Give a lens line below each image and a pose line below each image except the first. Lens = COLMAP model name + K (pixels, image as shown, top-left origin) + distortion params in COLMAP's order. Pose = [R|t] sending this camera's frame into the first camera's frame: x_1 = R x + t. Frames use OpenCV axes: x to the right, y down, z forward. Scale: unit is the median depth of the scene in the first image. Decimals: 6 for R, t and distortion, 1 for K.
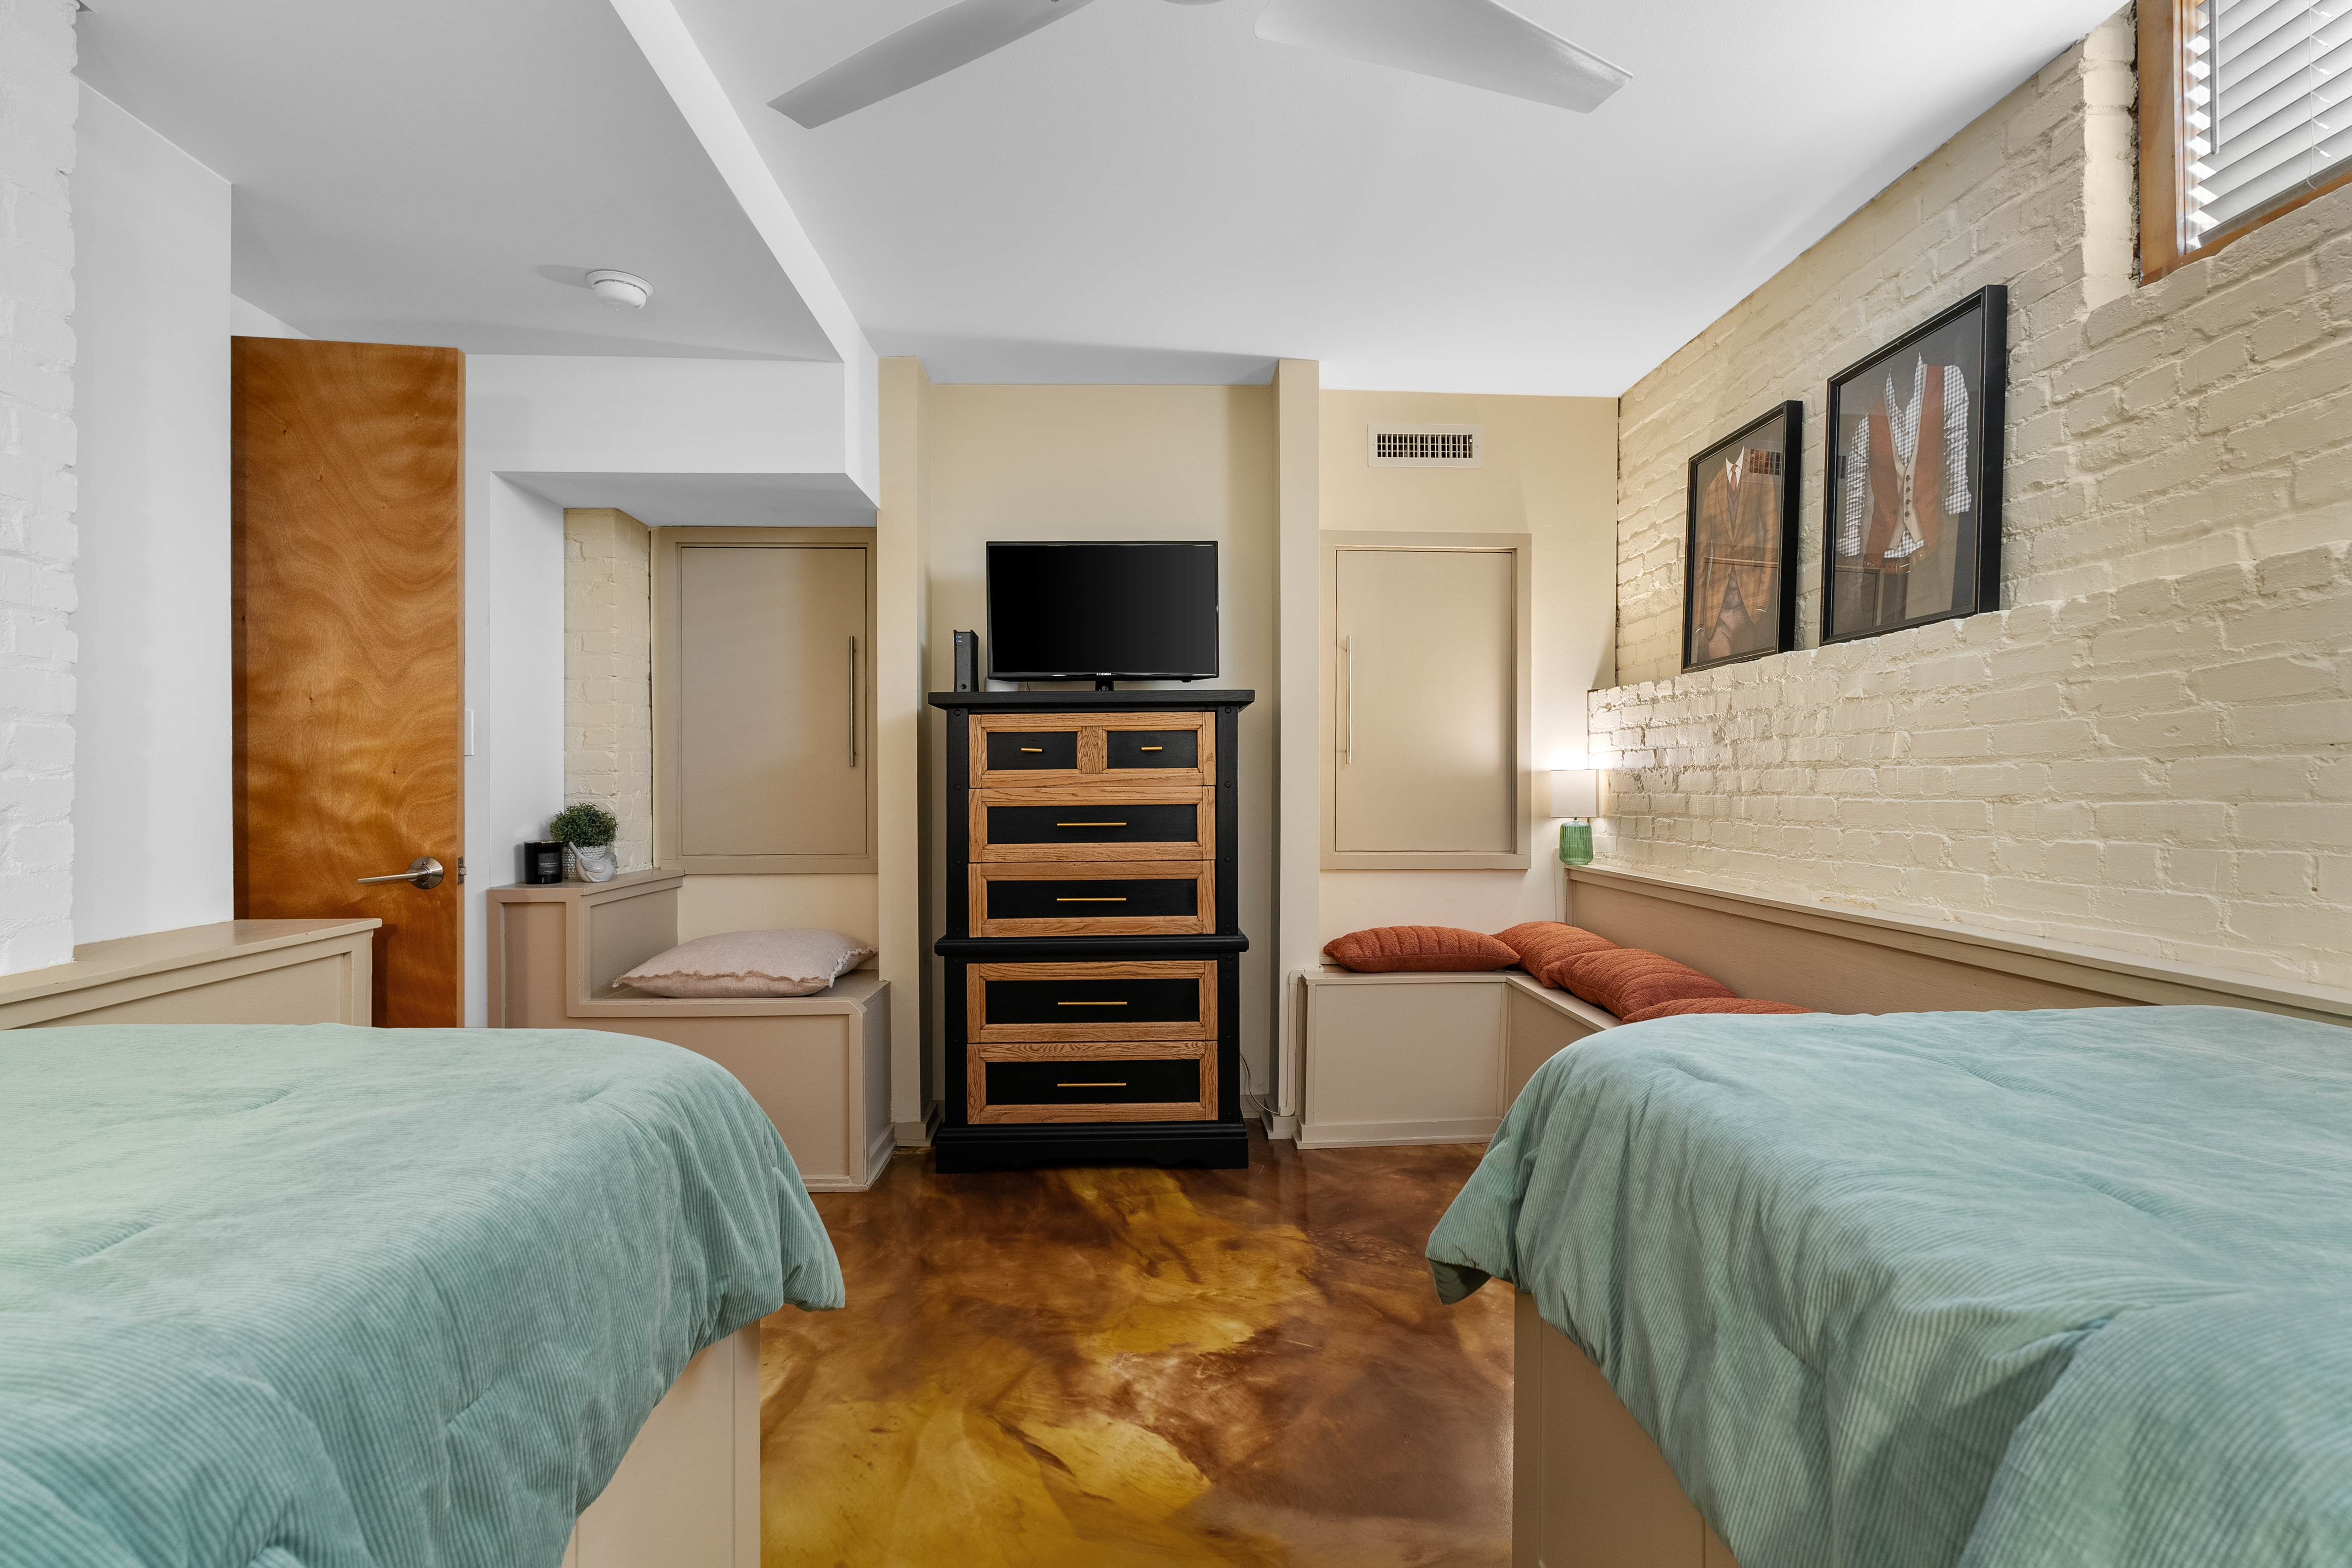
lens RADIAL K [[1054.3, 0, 1166.8], [0, 1054.3, 789.6], [0, 0, 1]] dist [-0.003635, -0.000337]
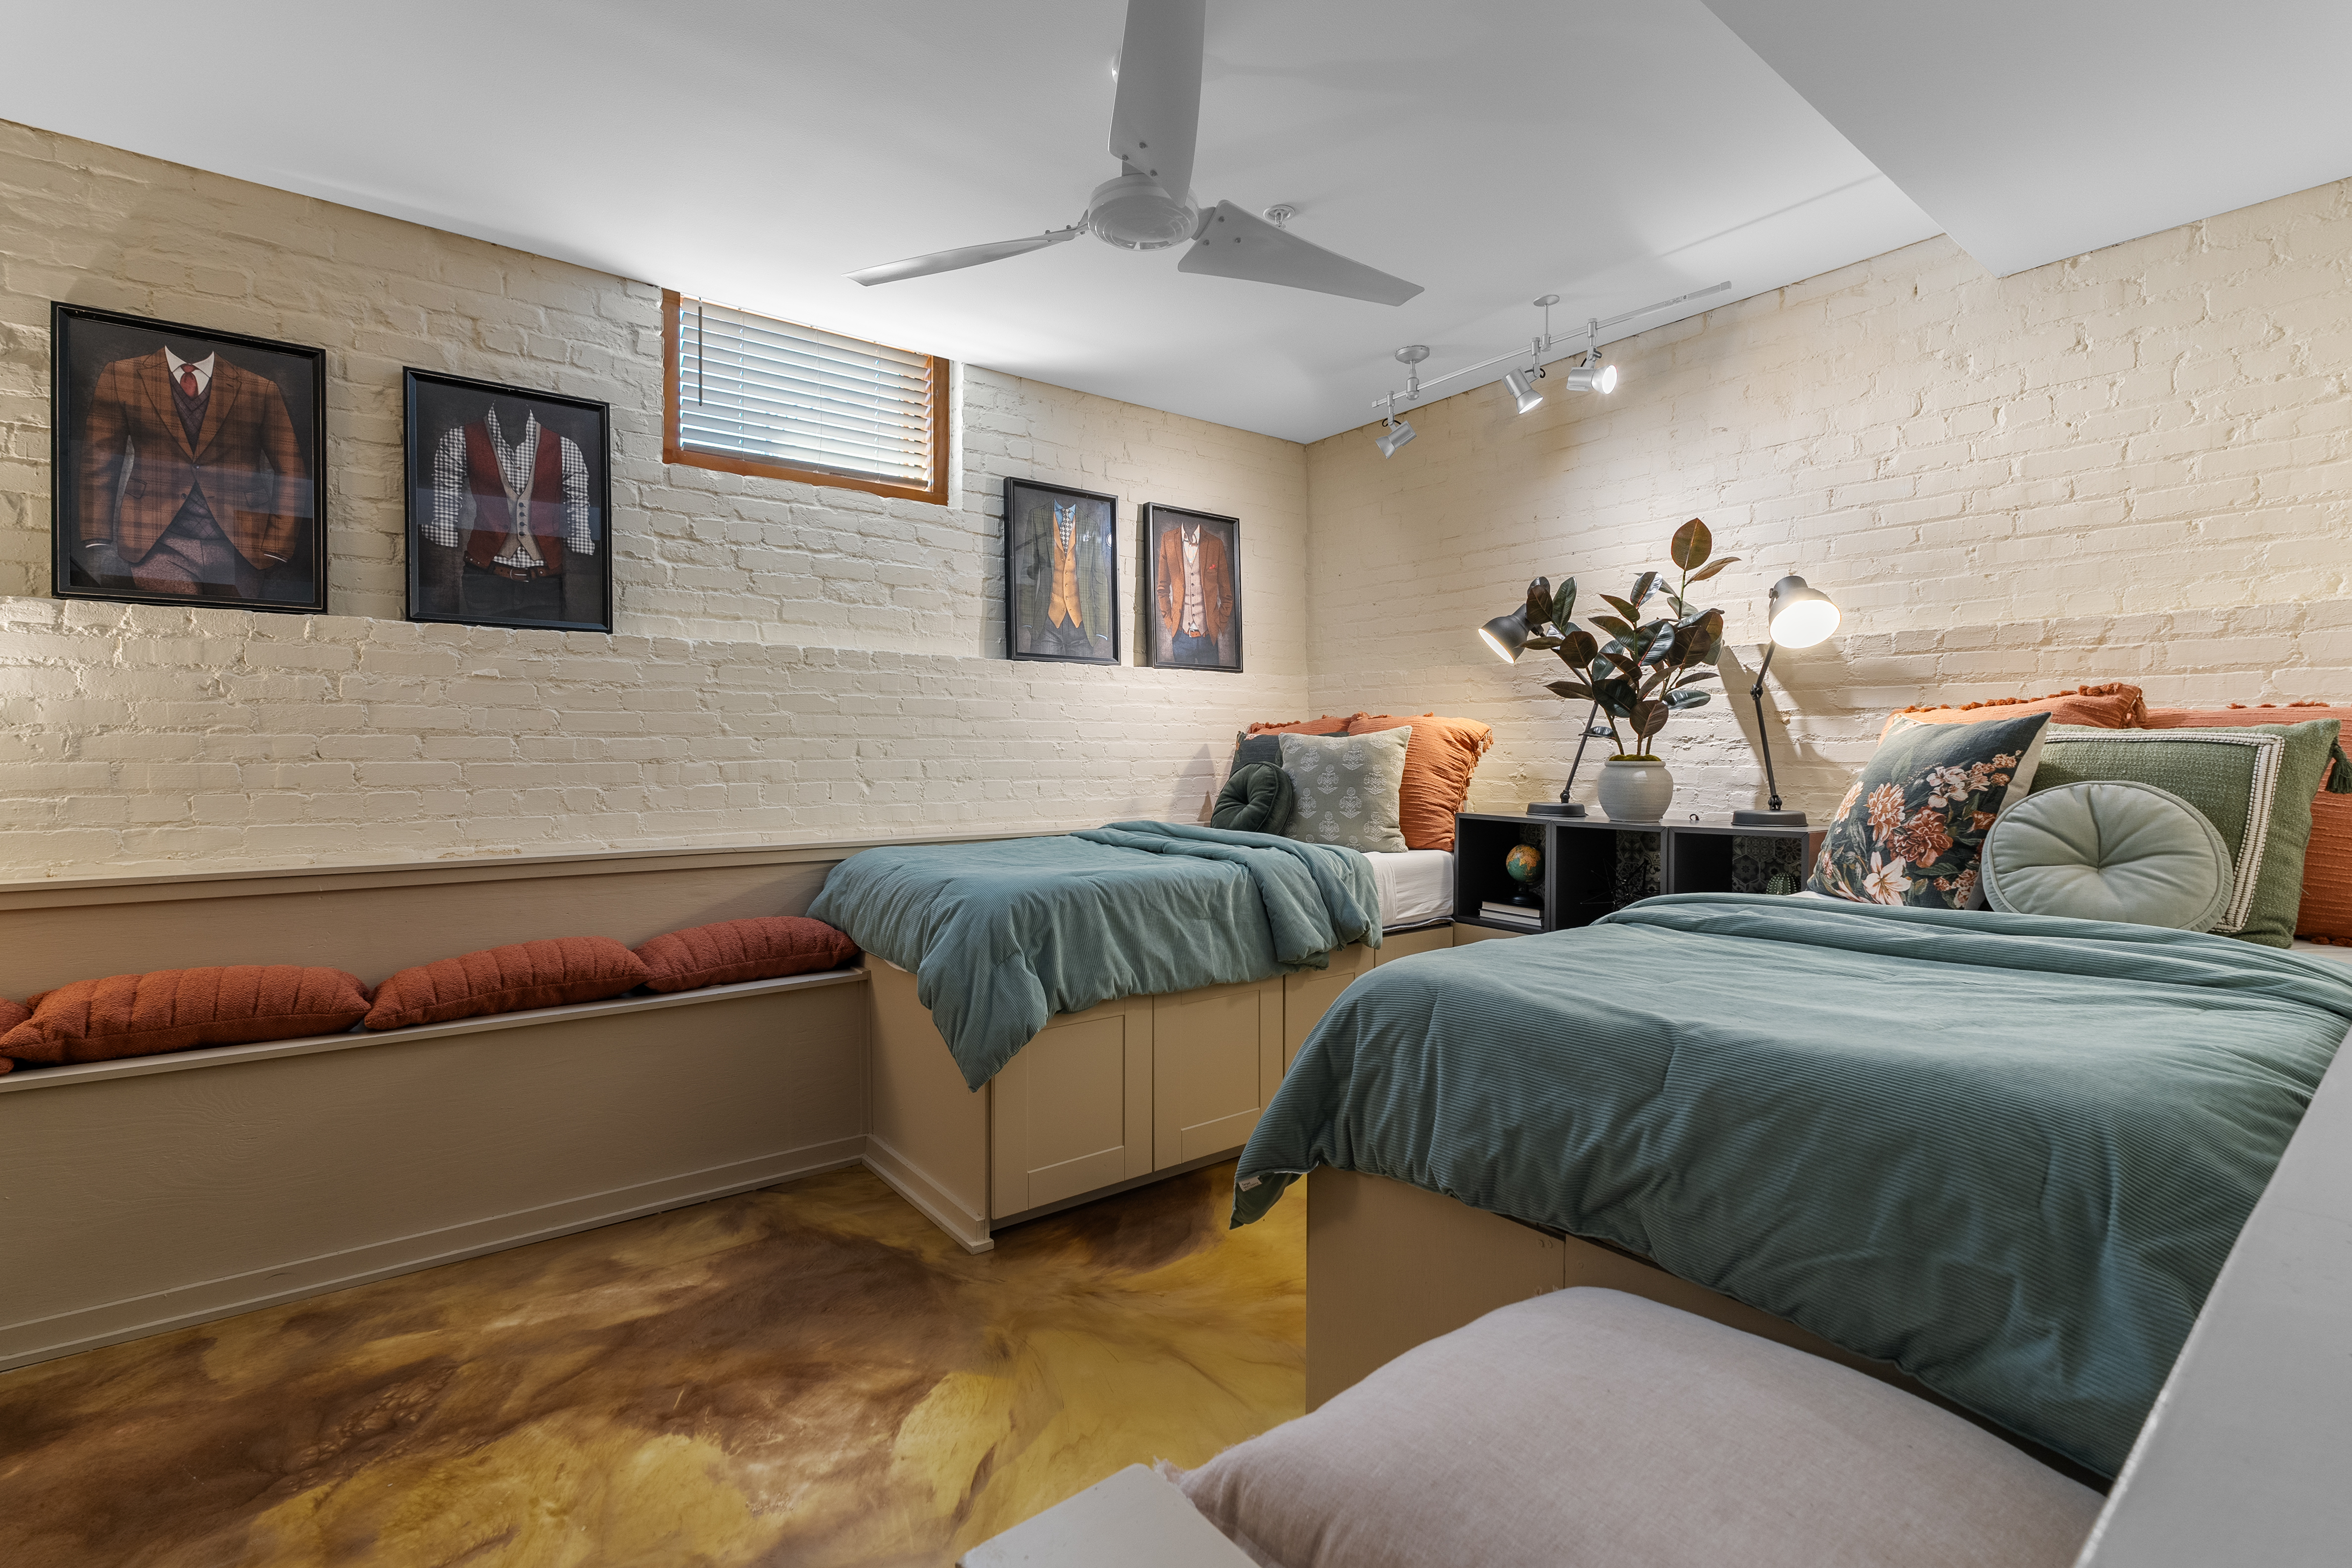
lens RADIAL K [[1035.7, 0, 1166.4], [0, 1035.7, 777.8], [0, 0, 1]] dist [-0.005188, -0.001183]
pose [[-0.586340, -0.022610, 0.809750, -0.828165], [-0.000532, 0.999621, 0.027526, -0.007752], [-0.810065, 0.015709, -0.586129, 1.230579]]
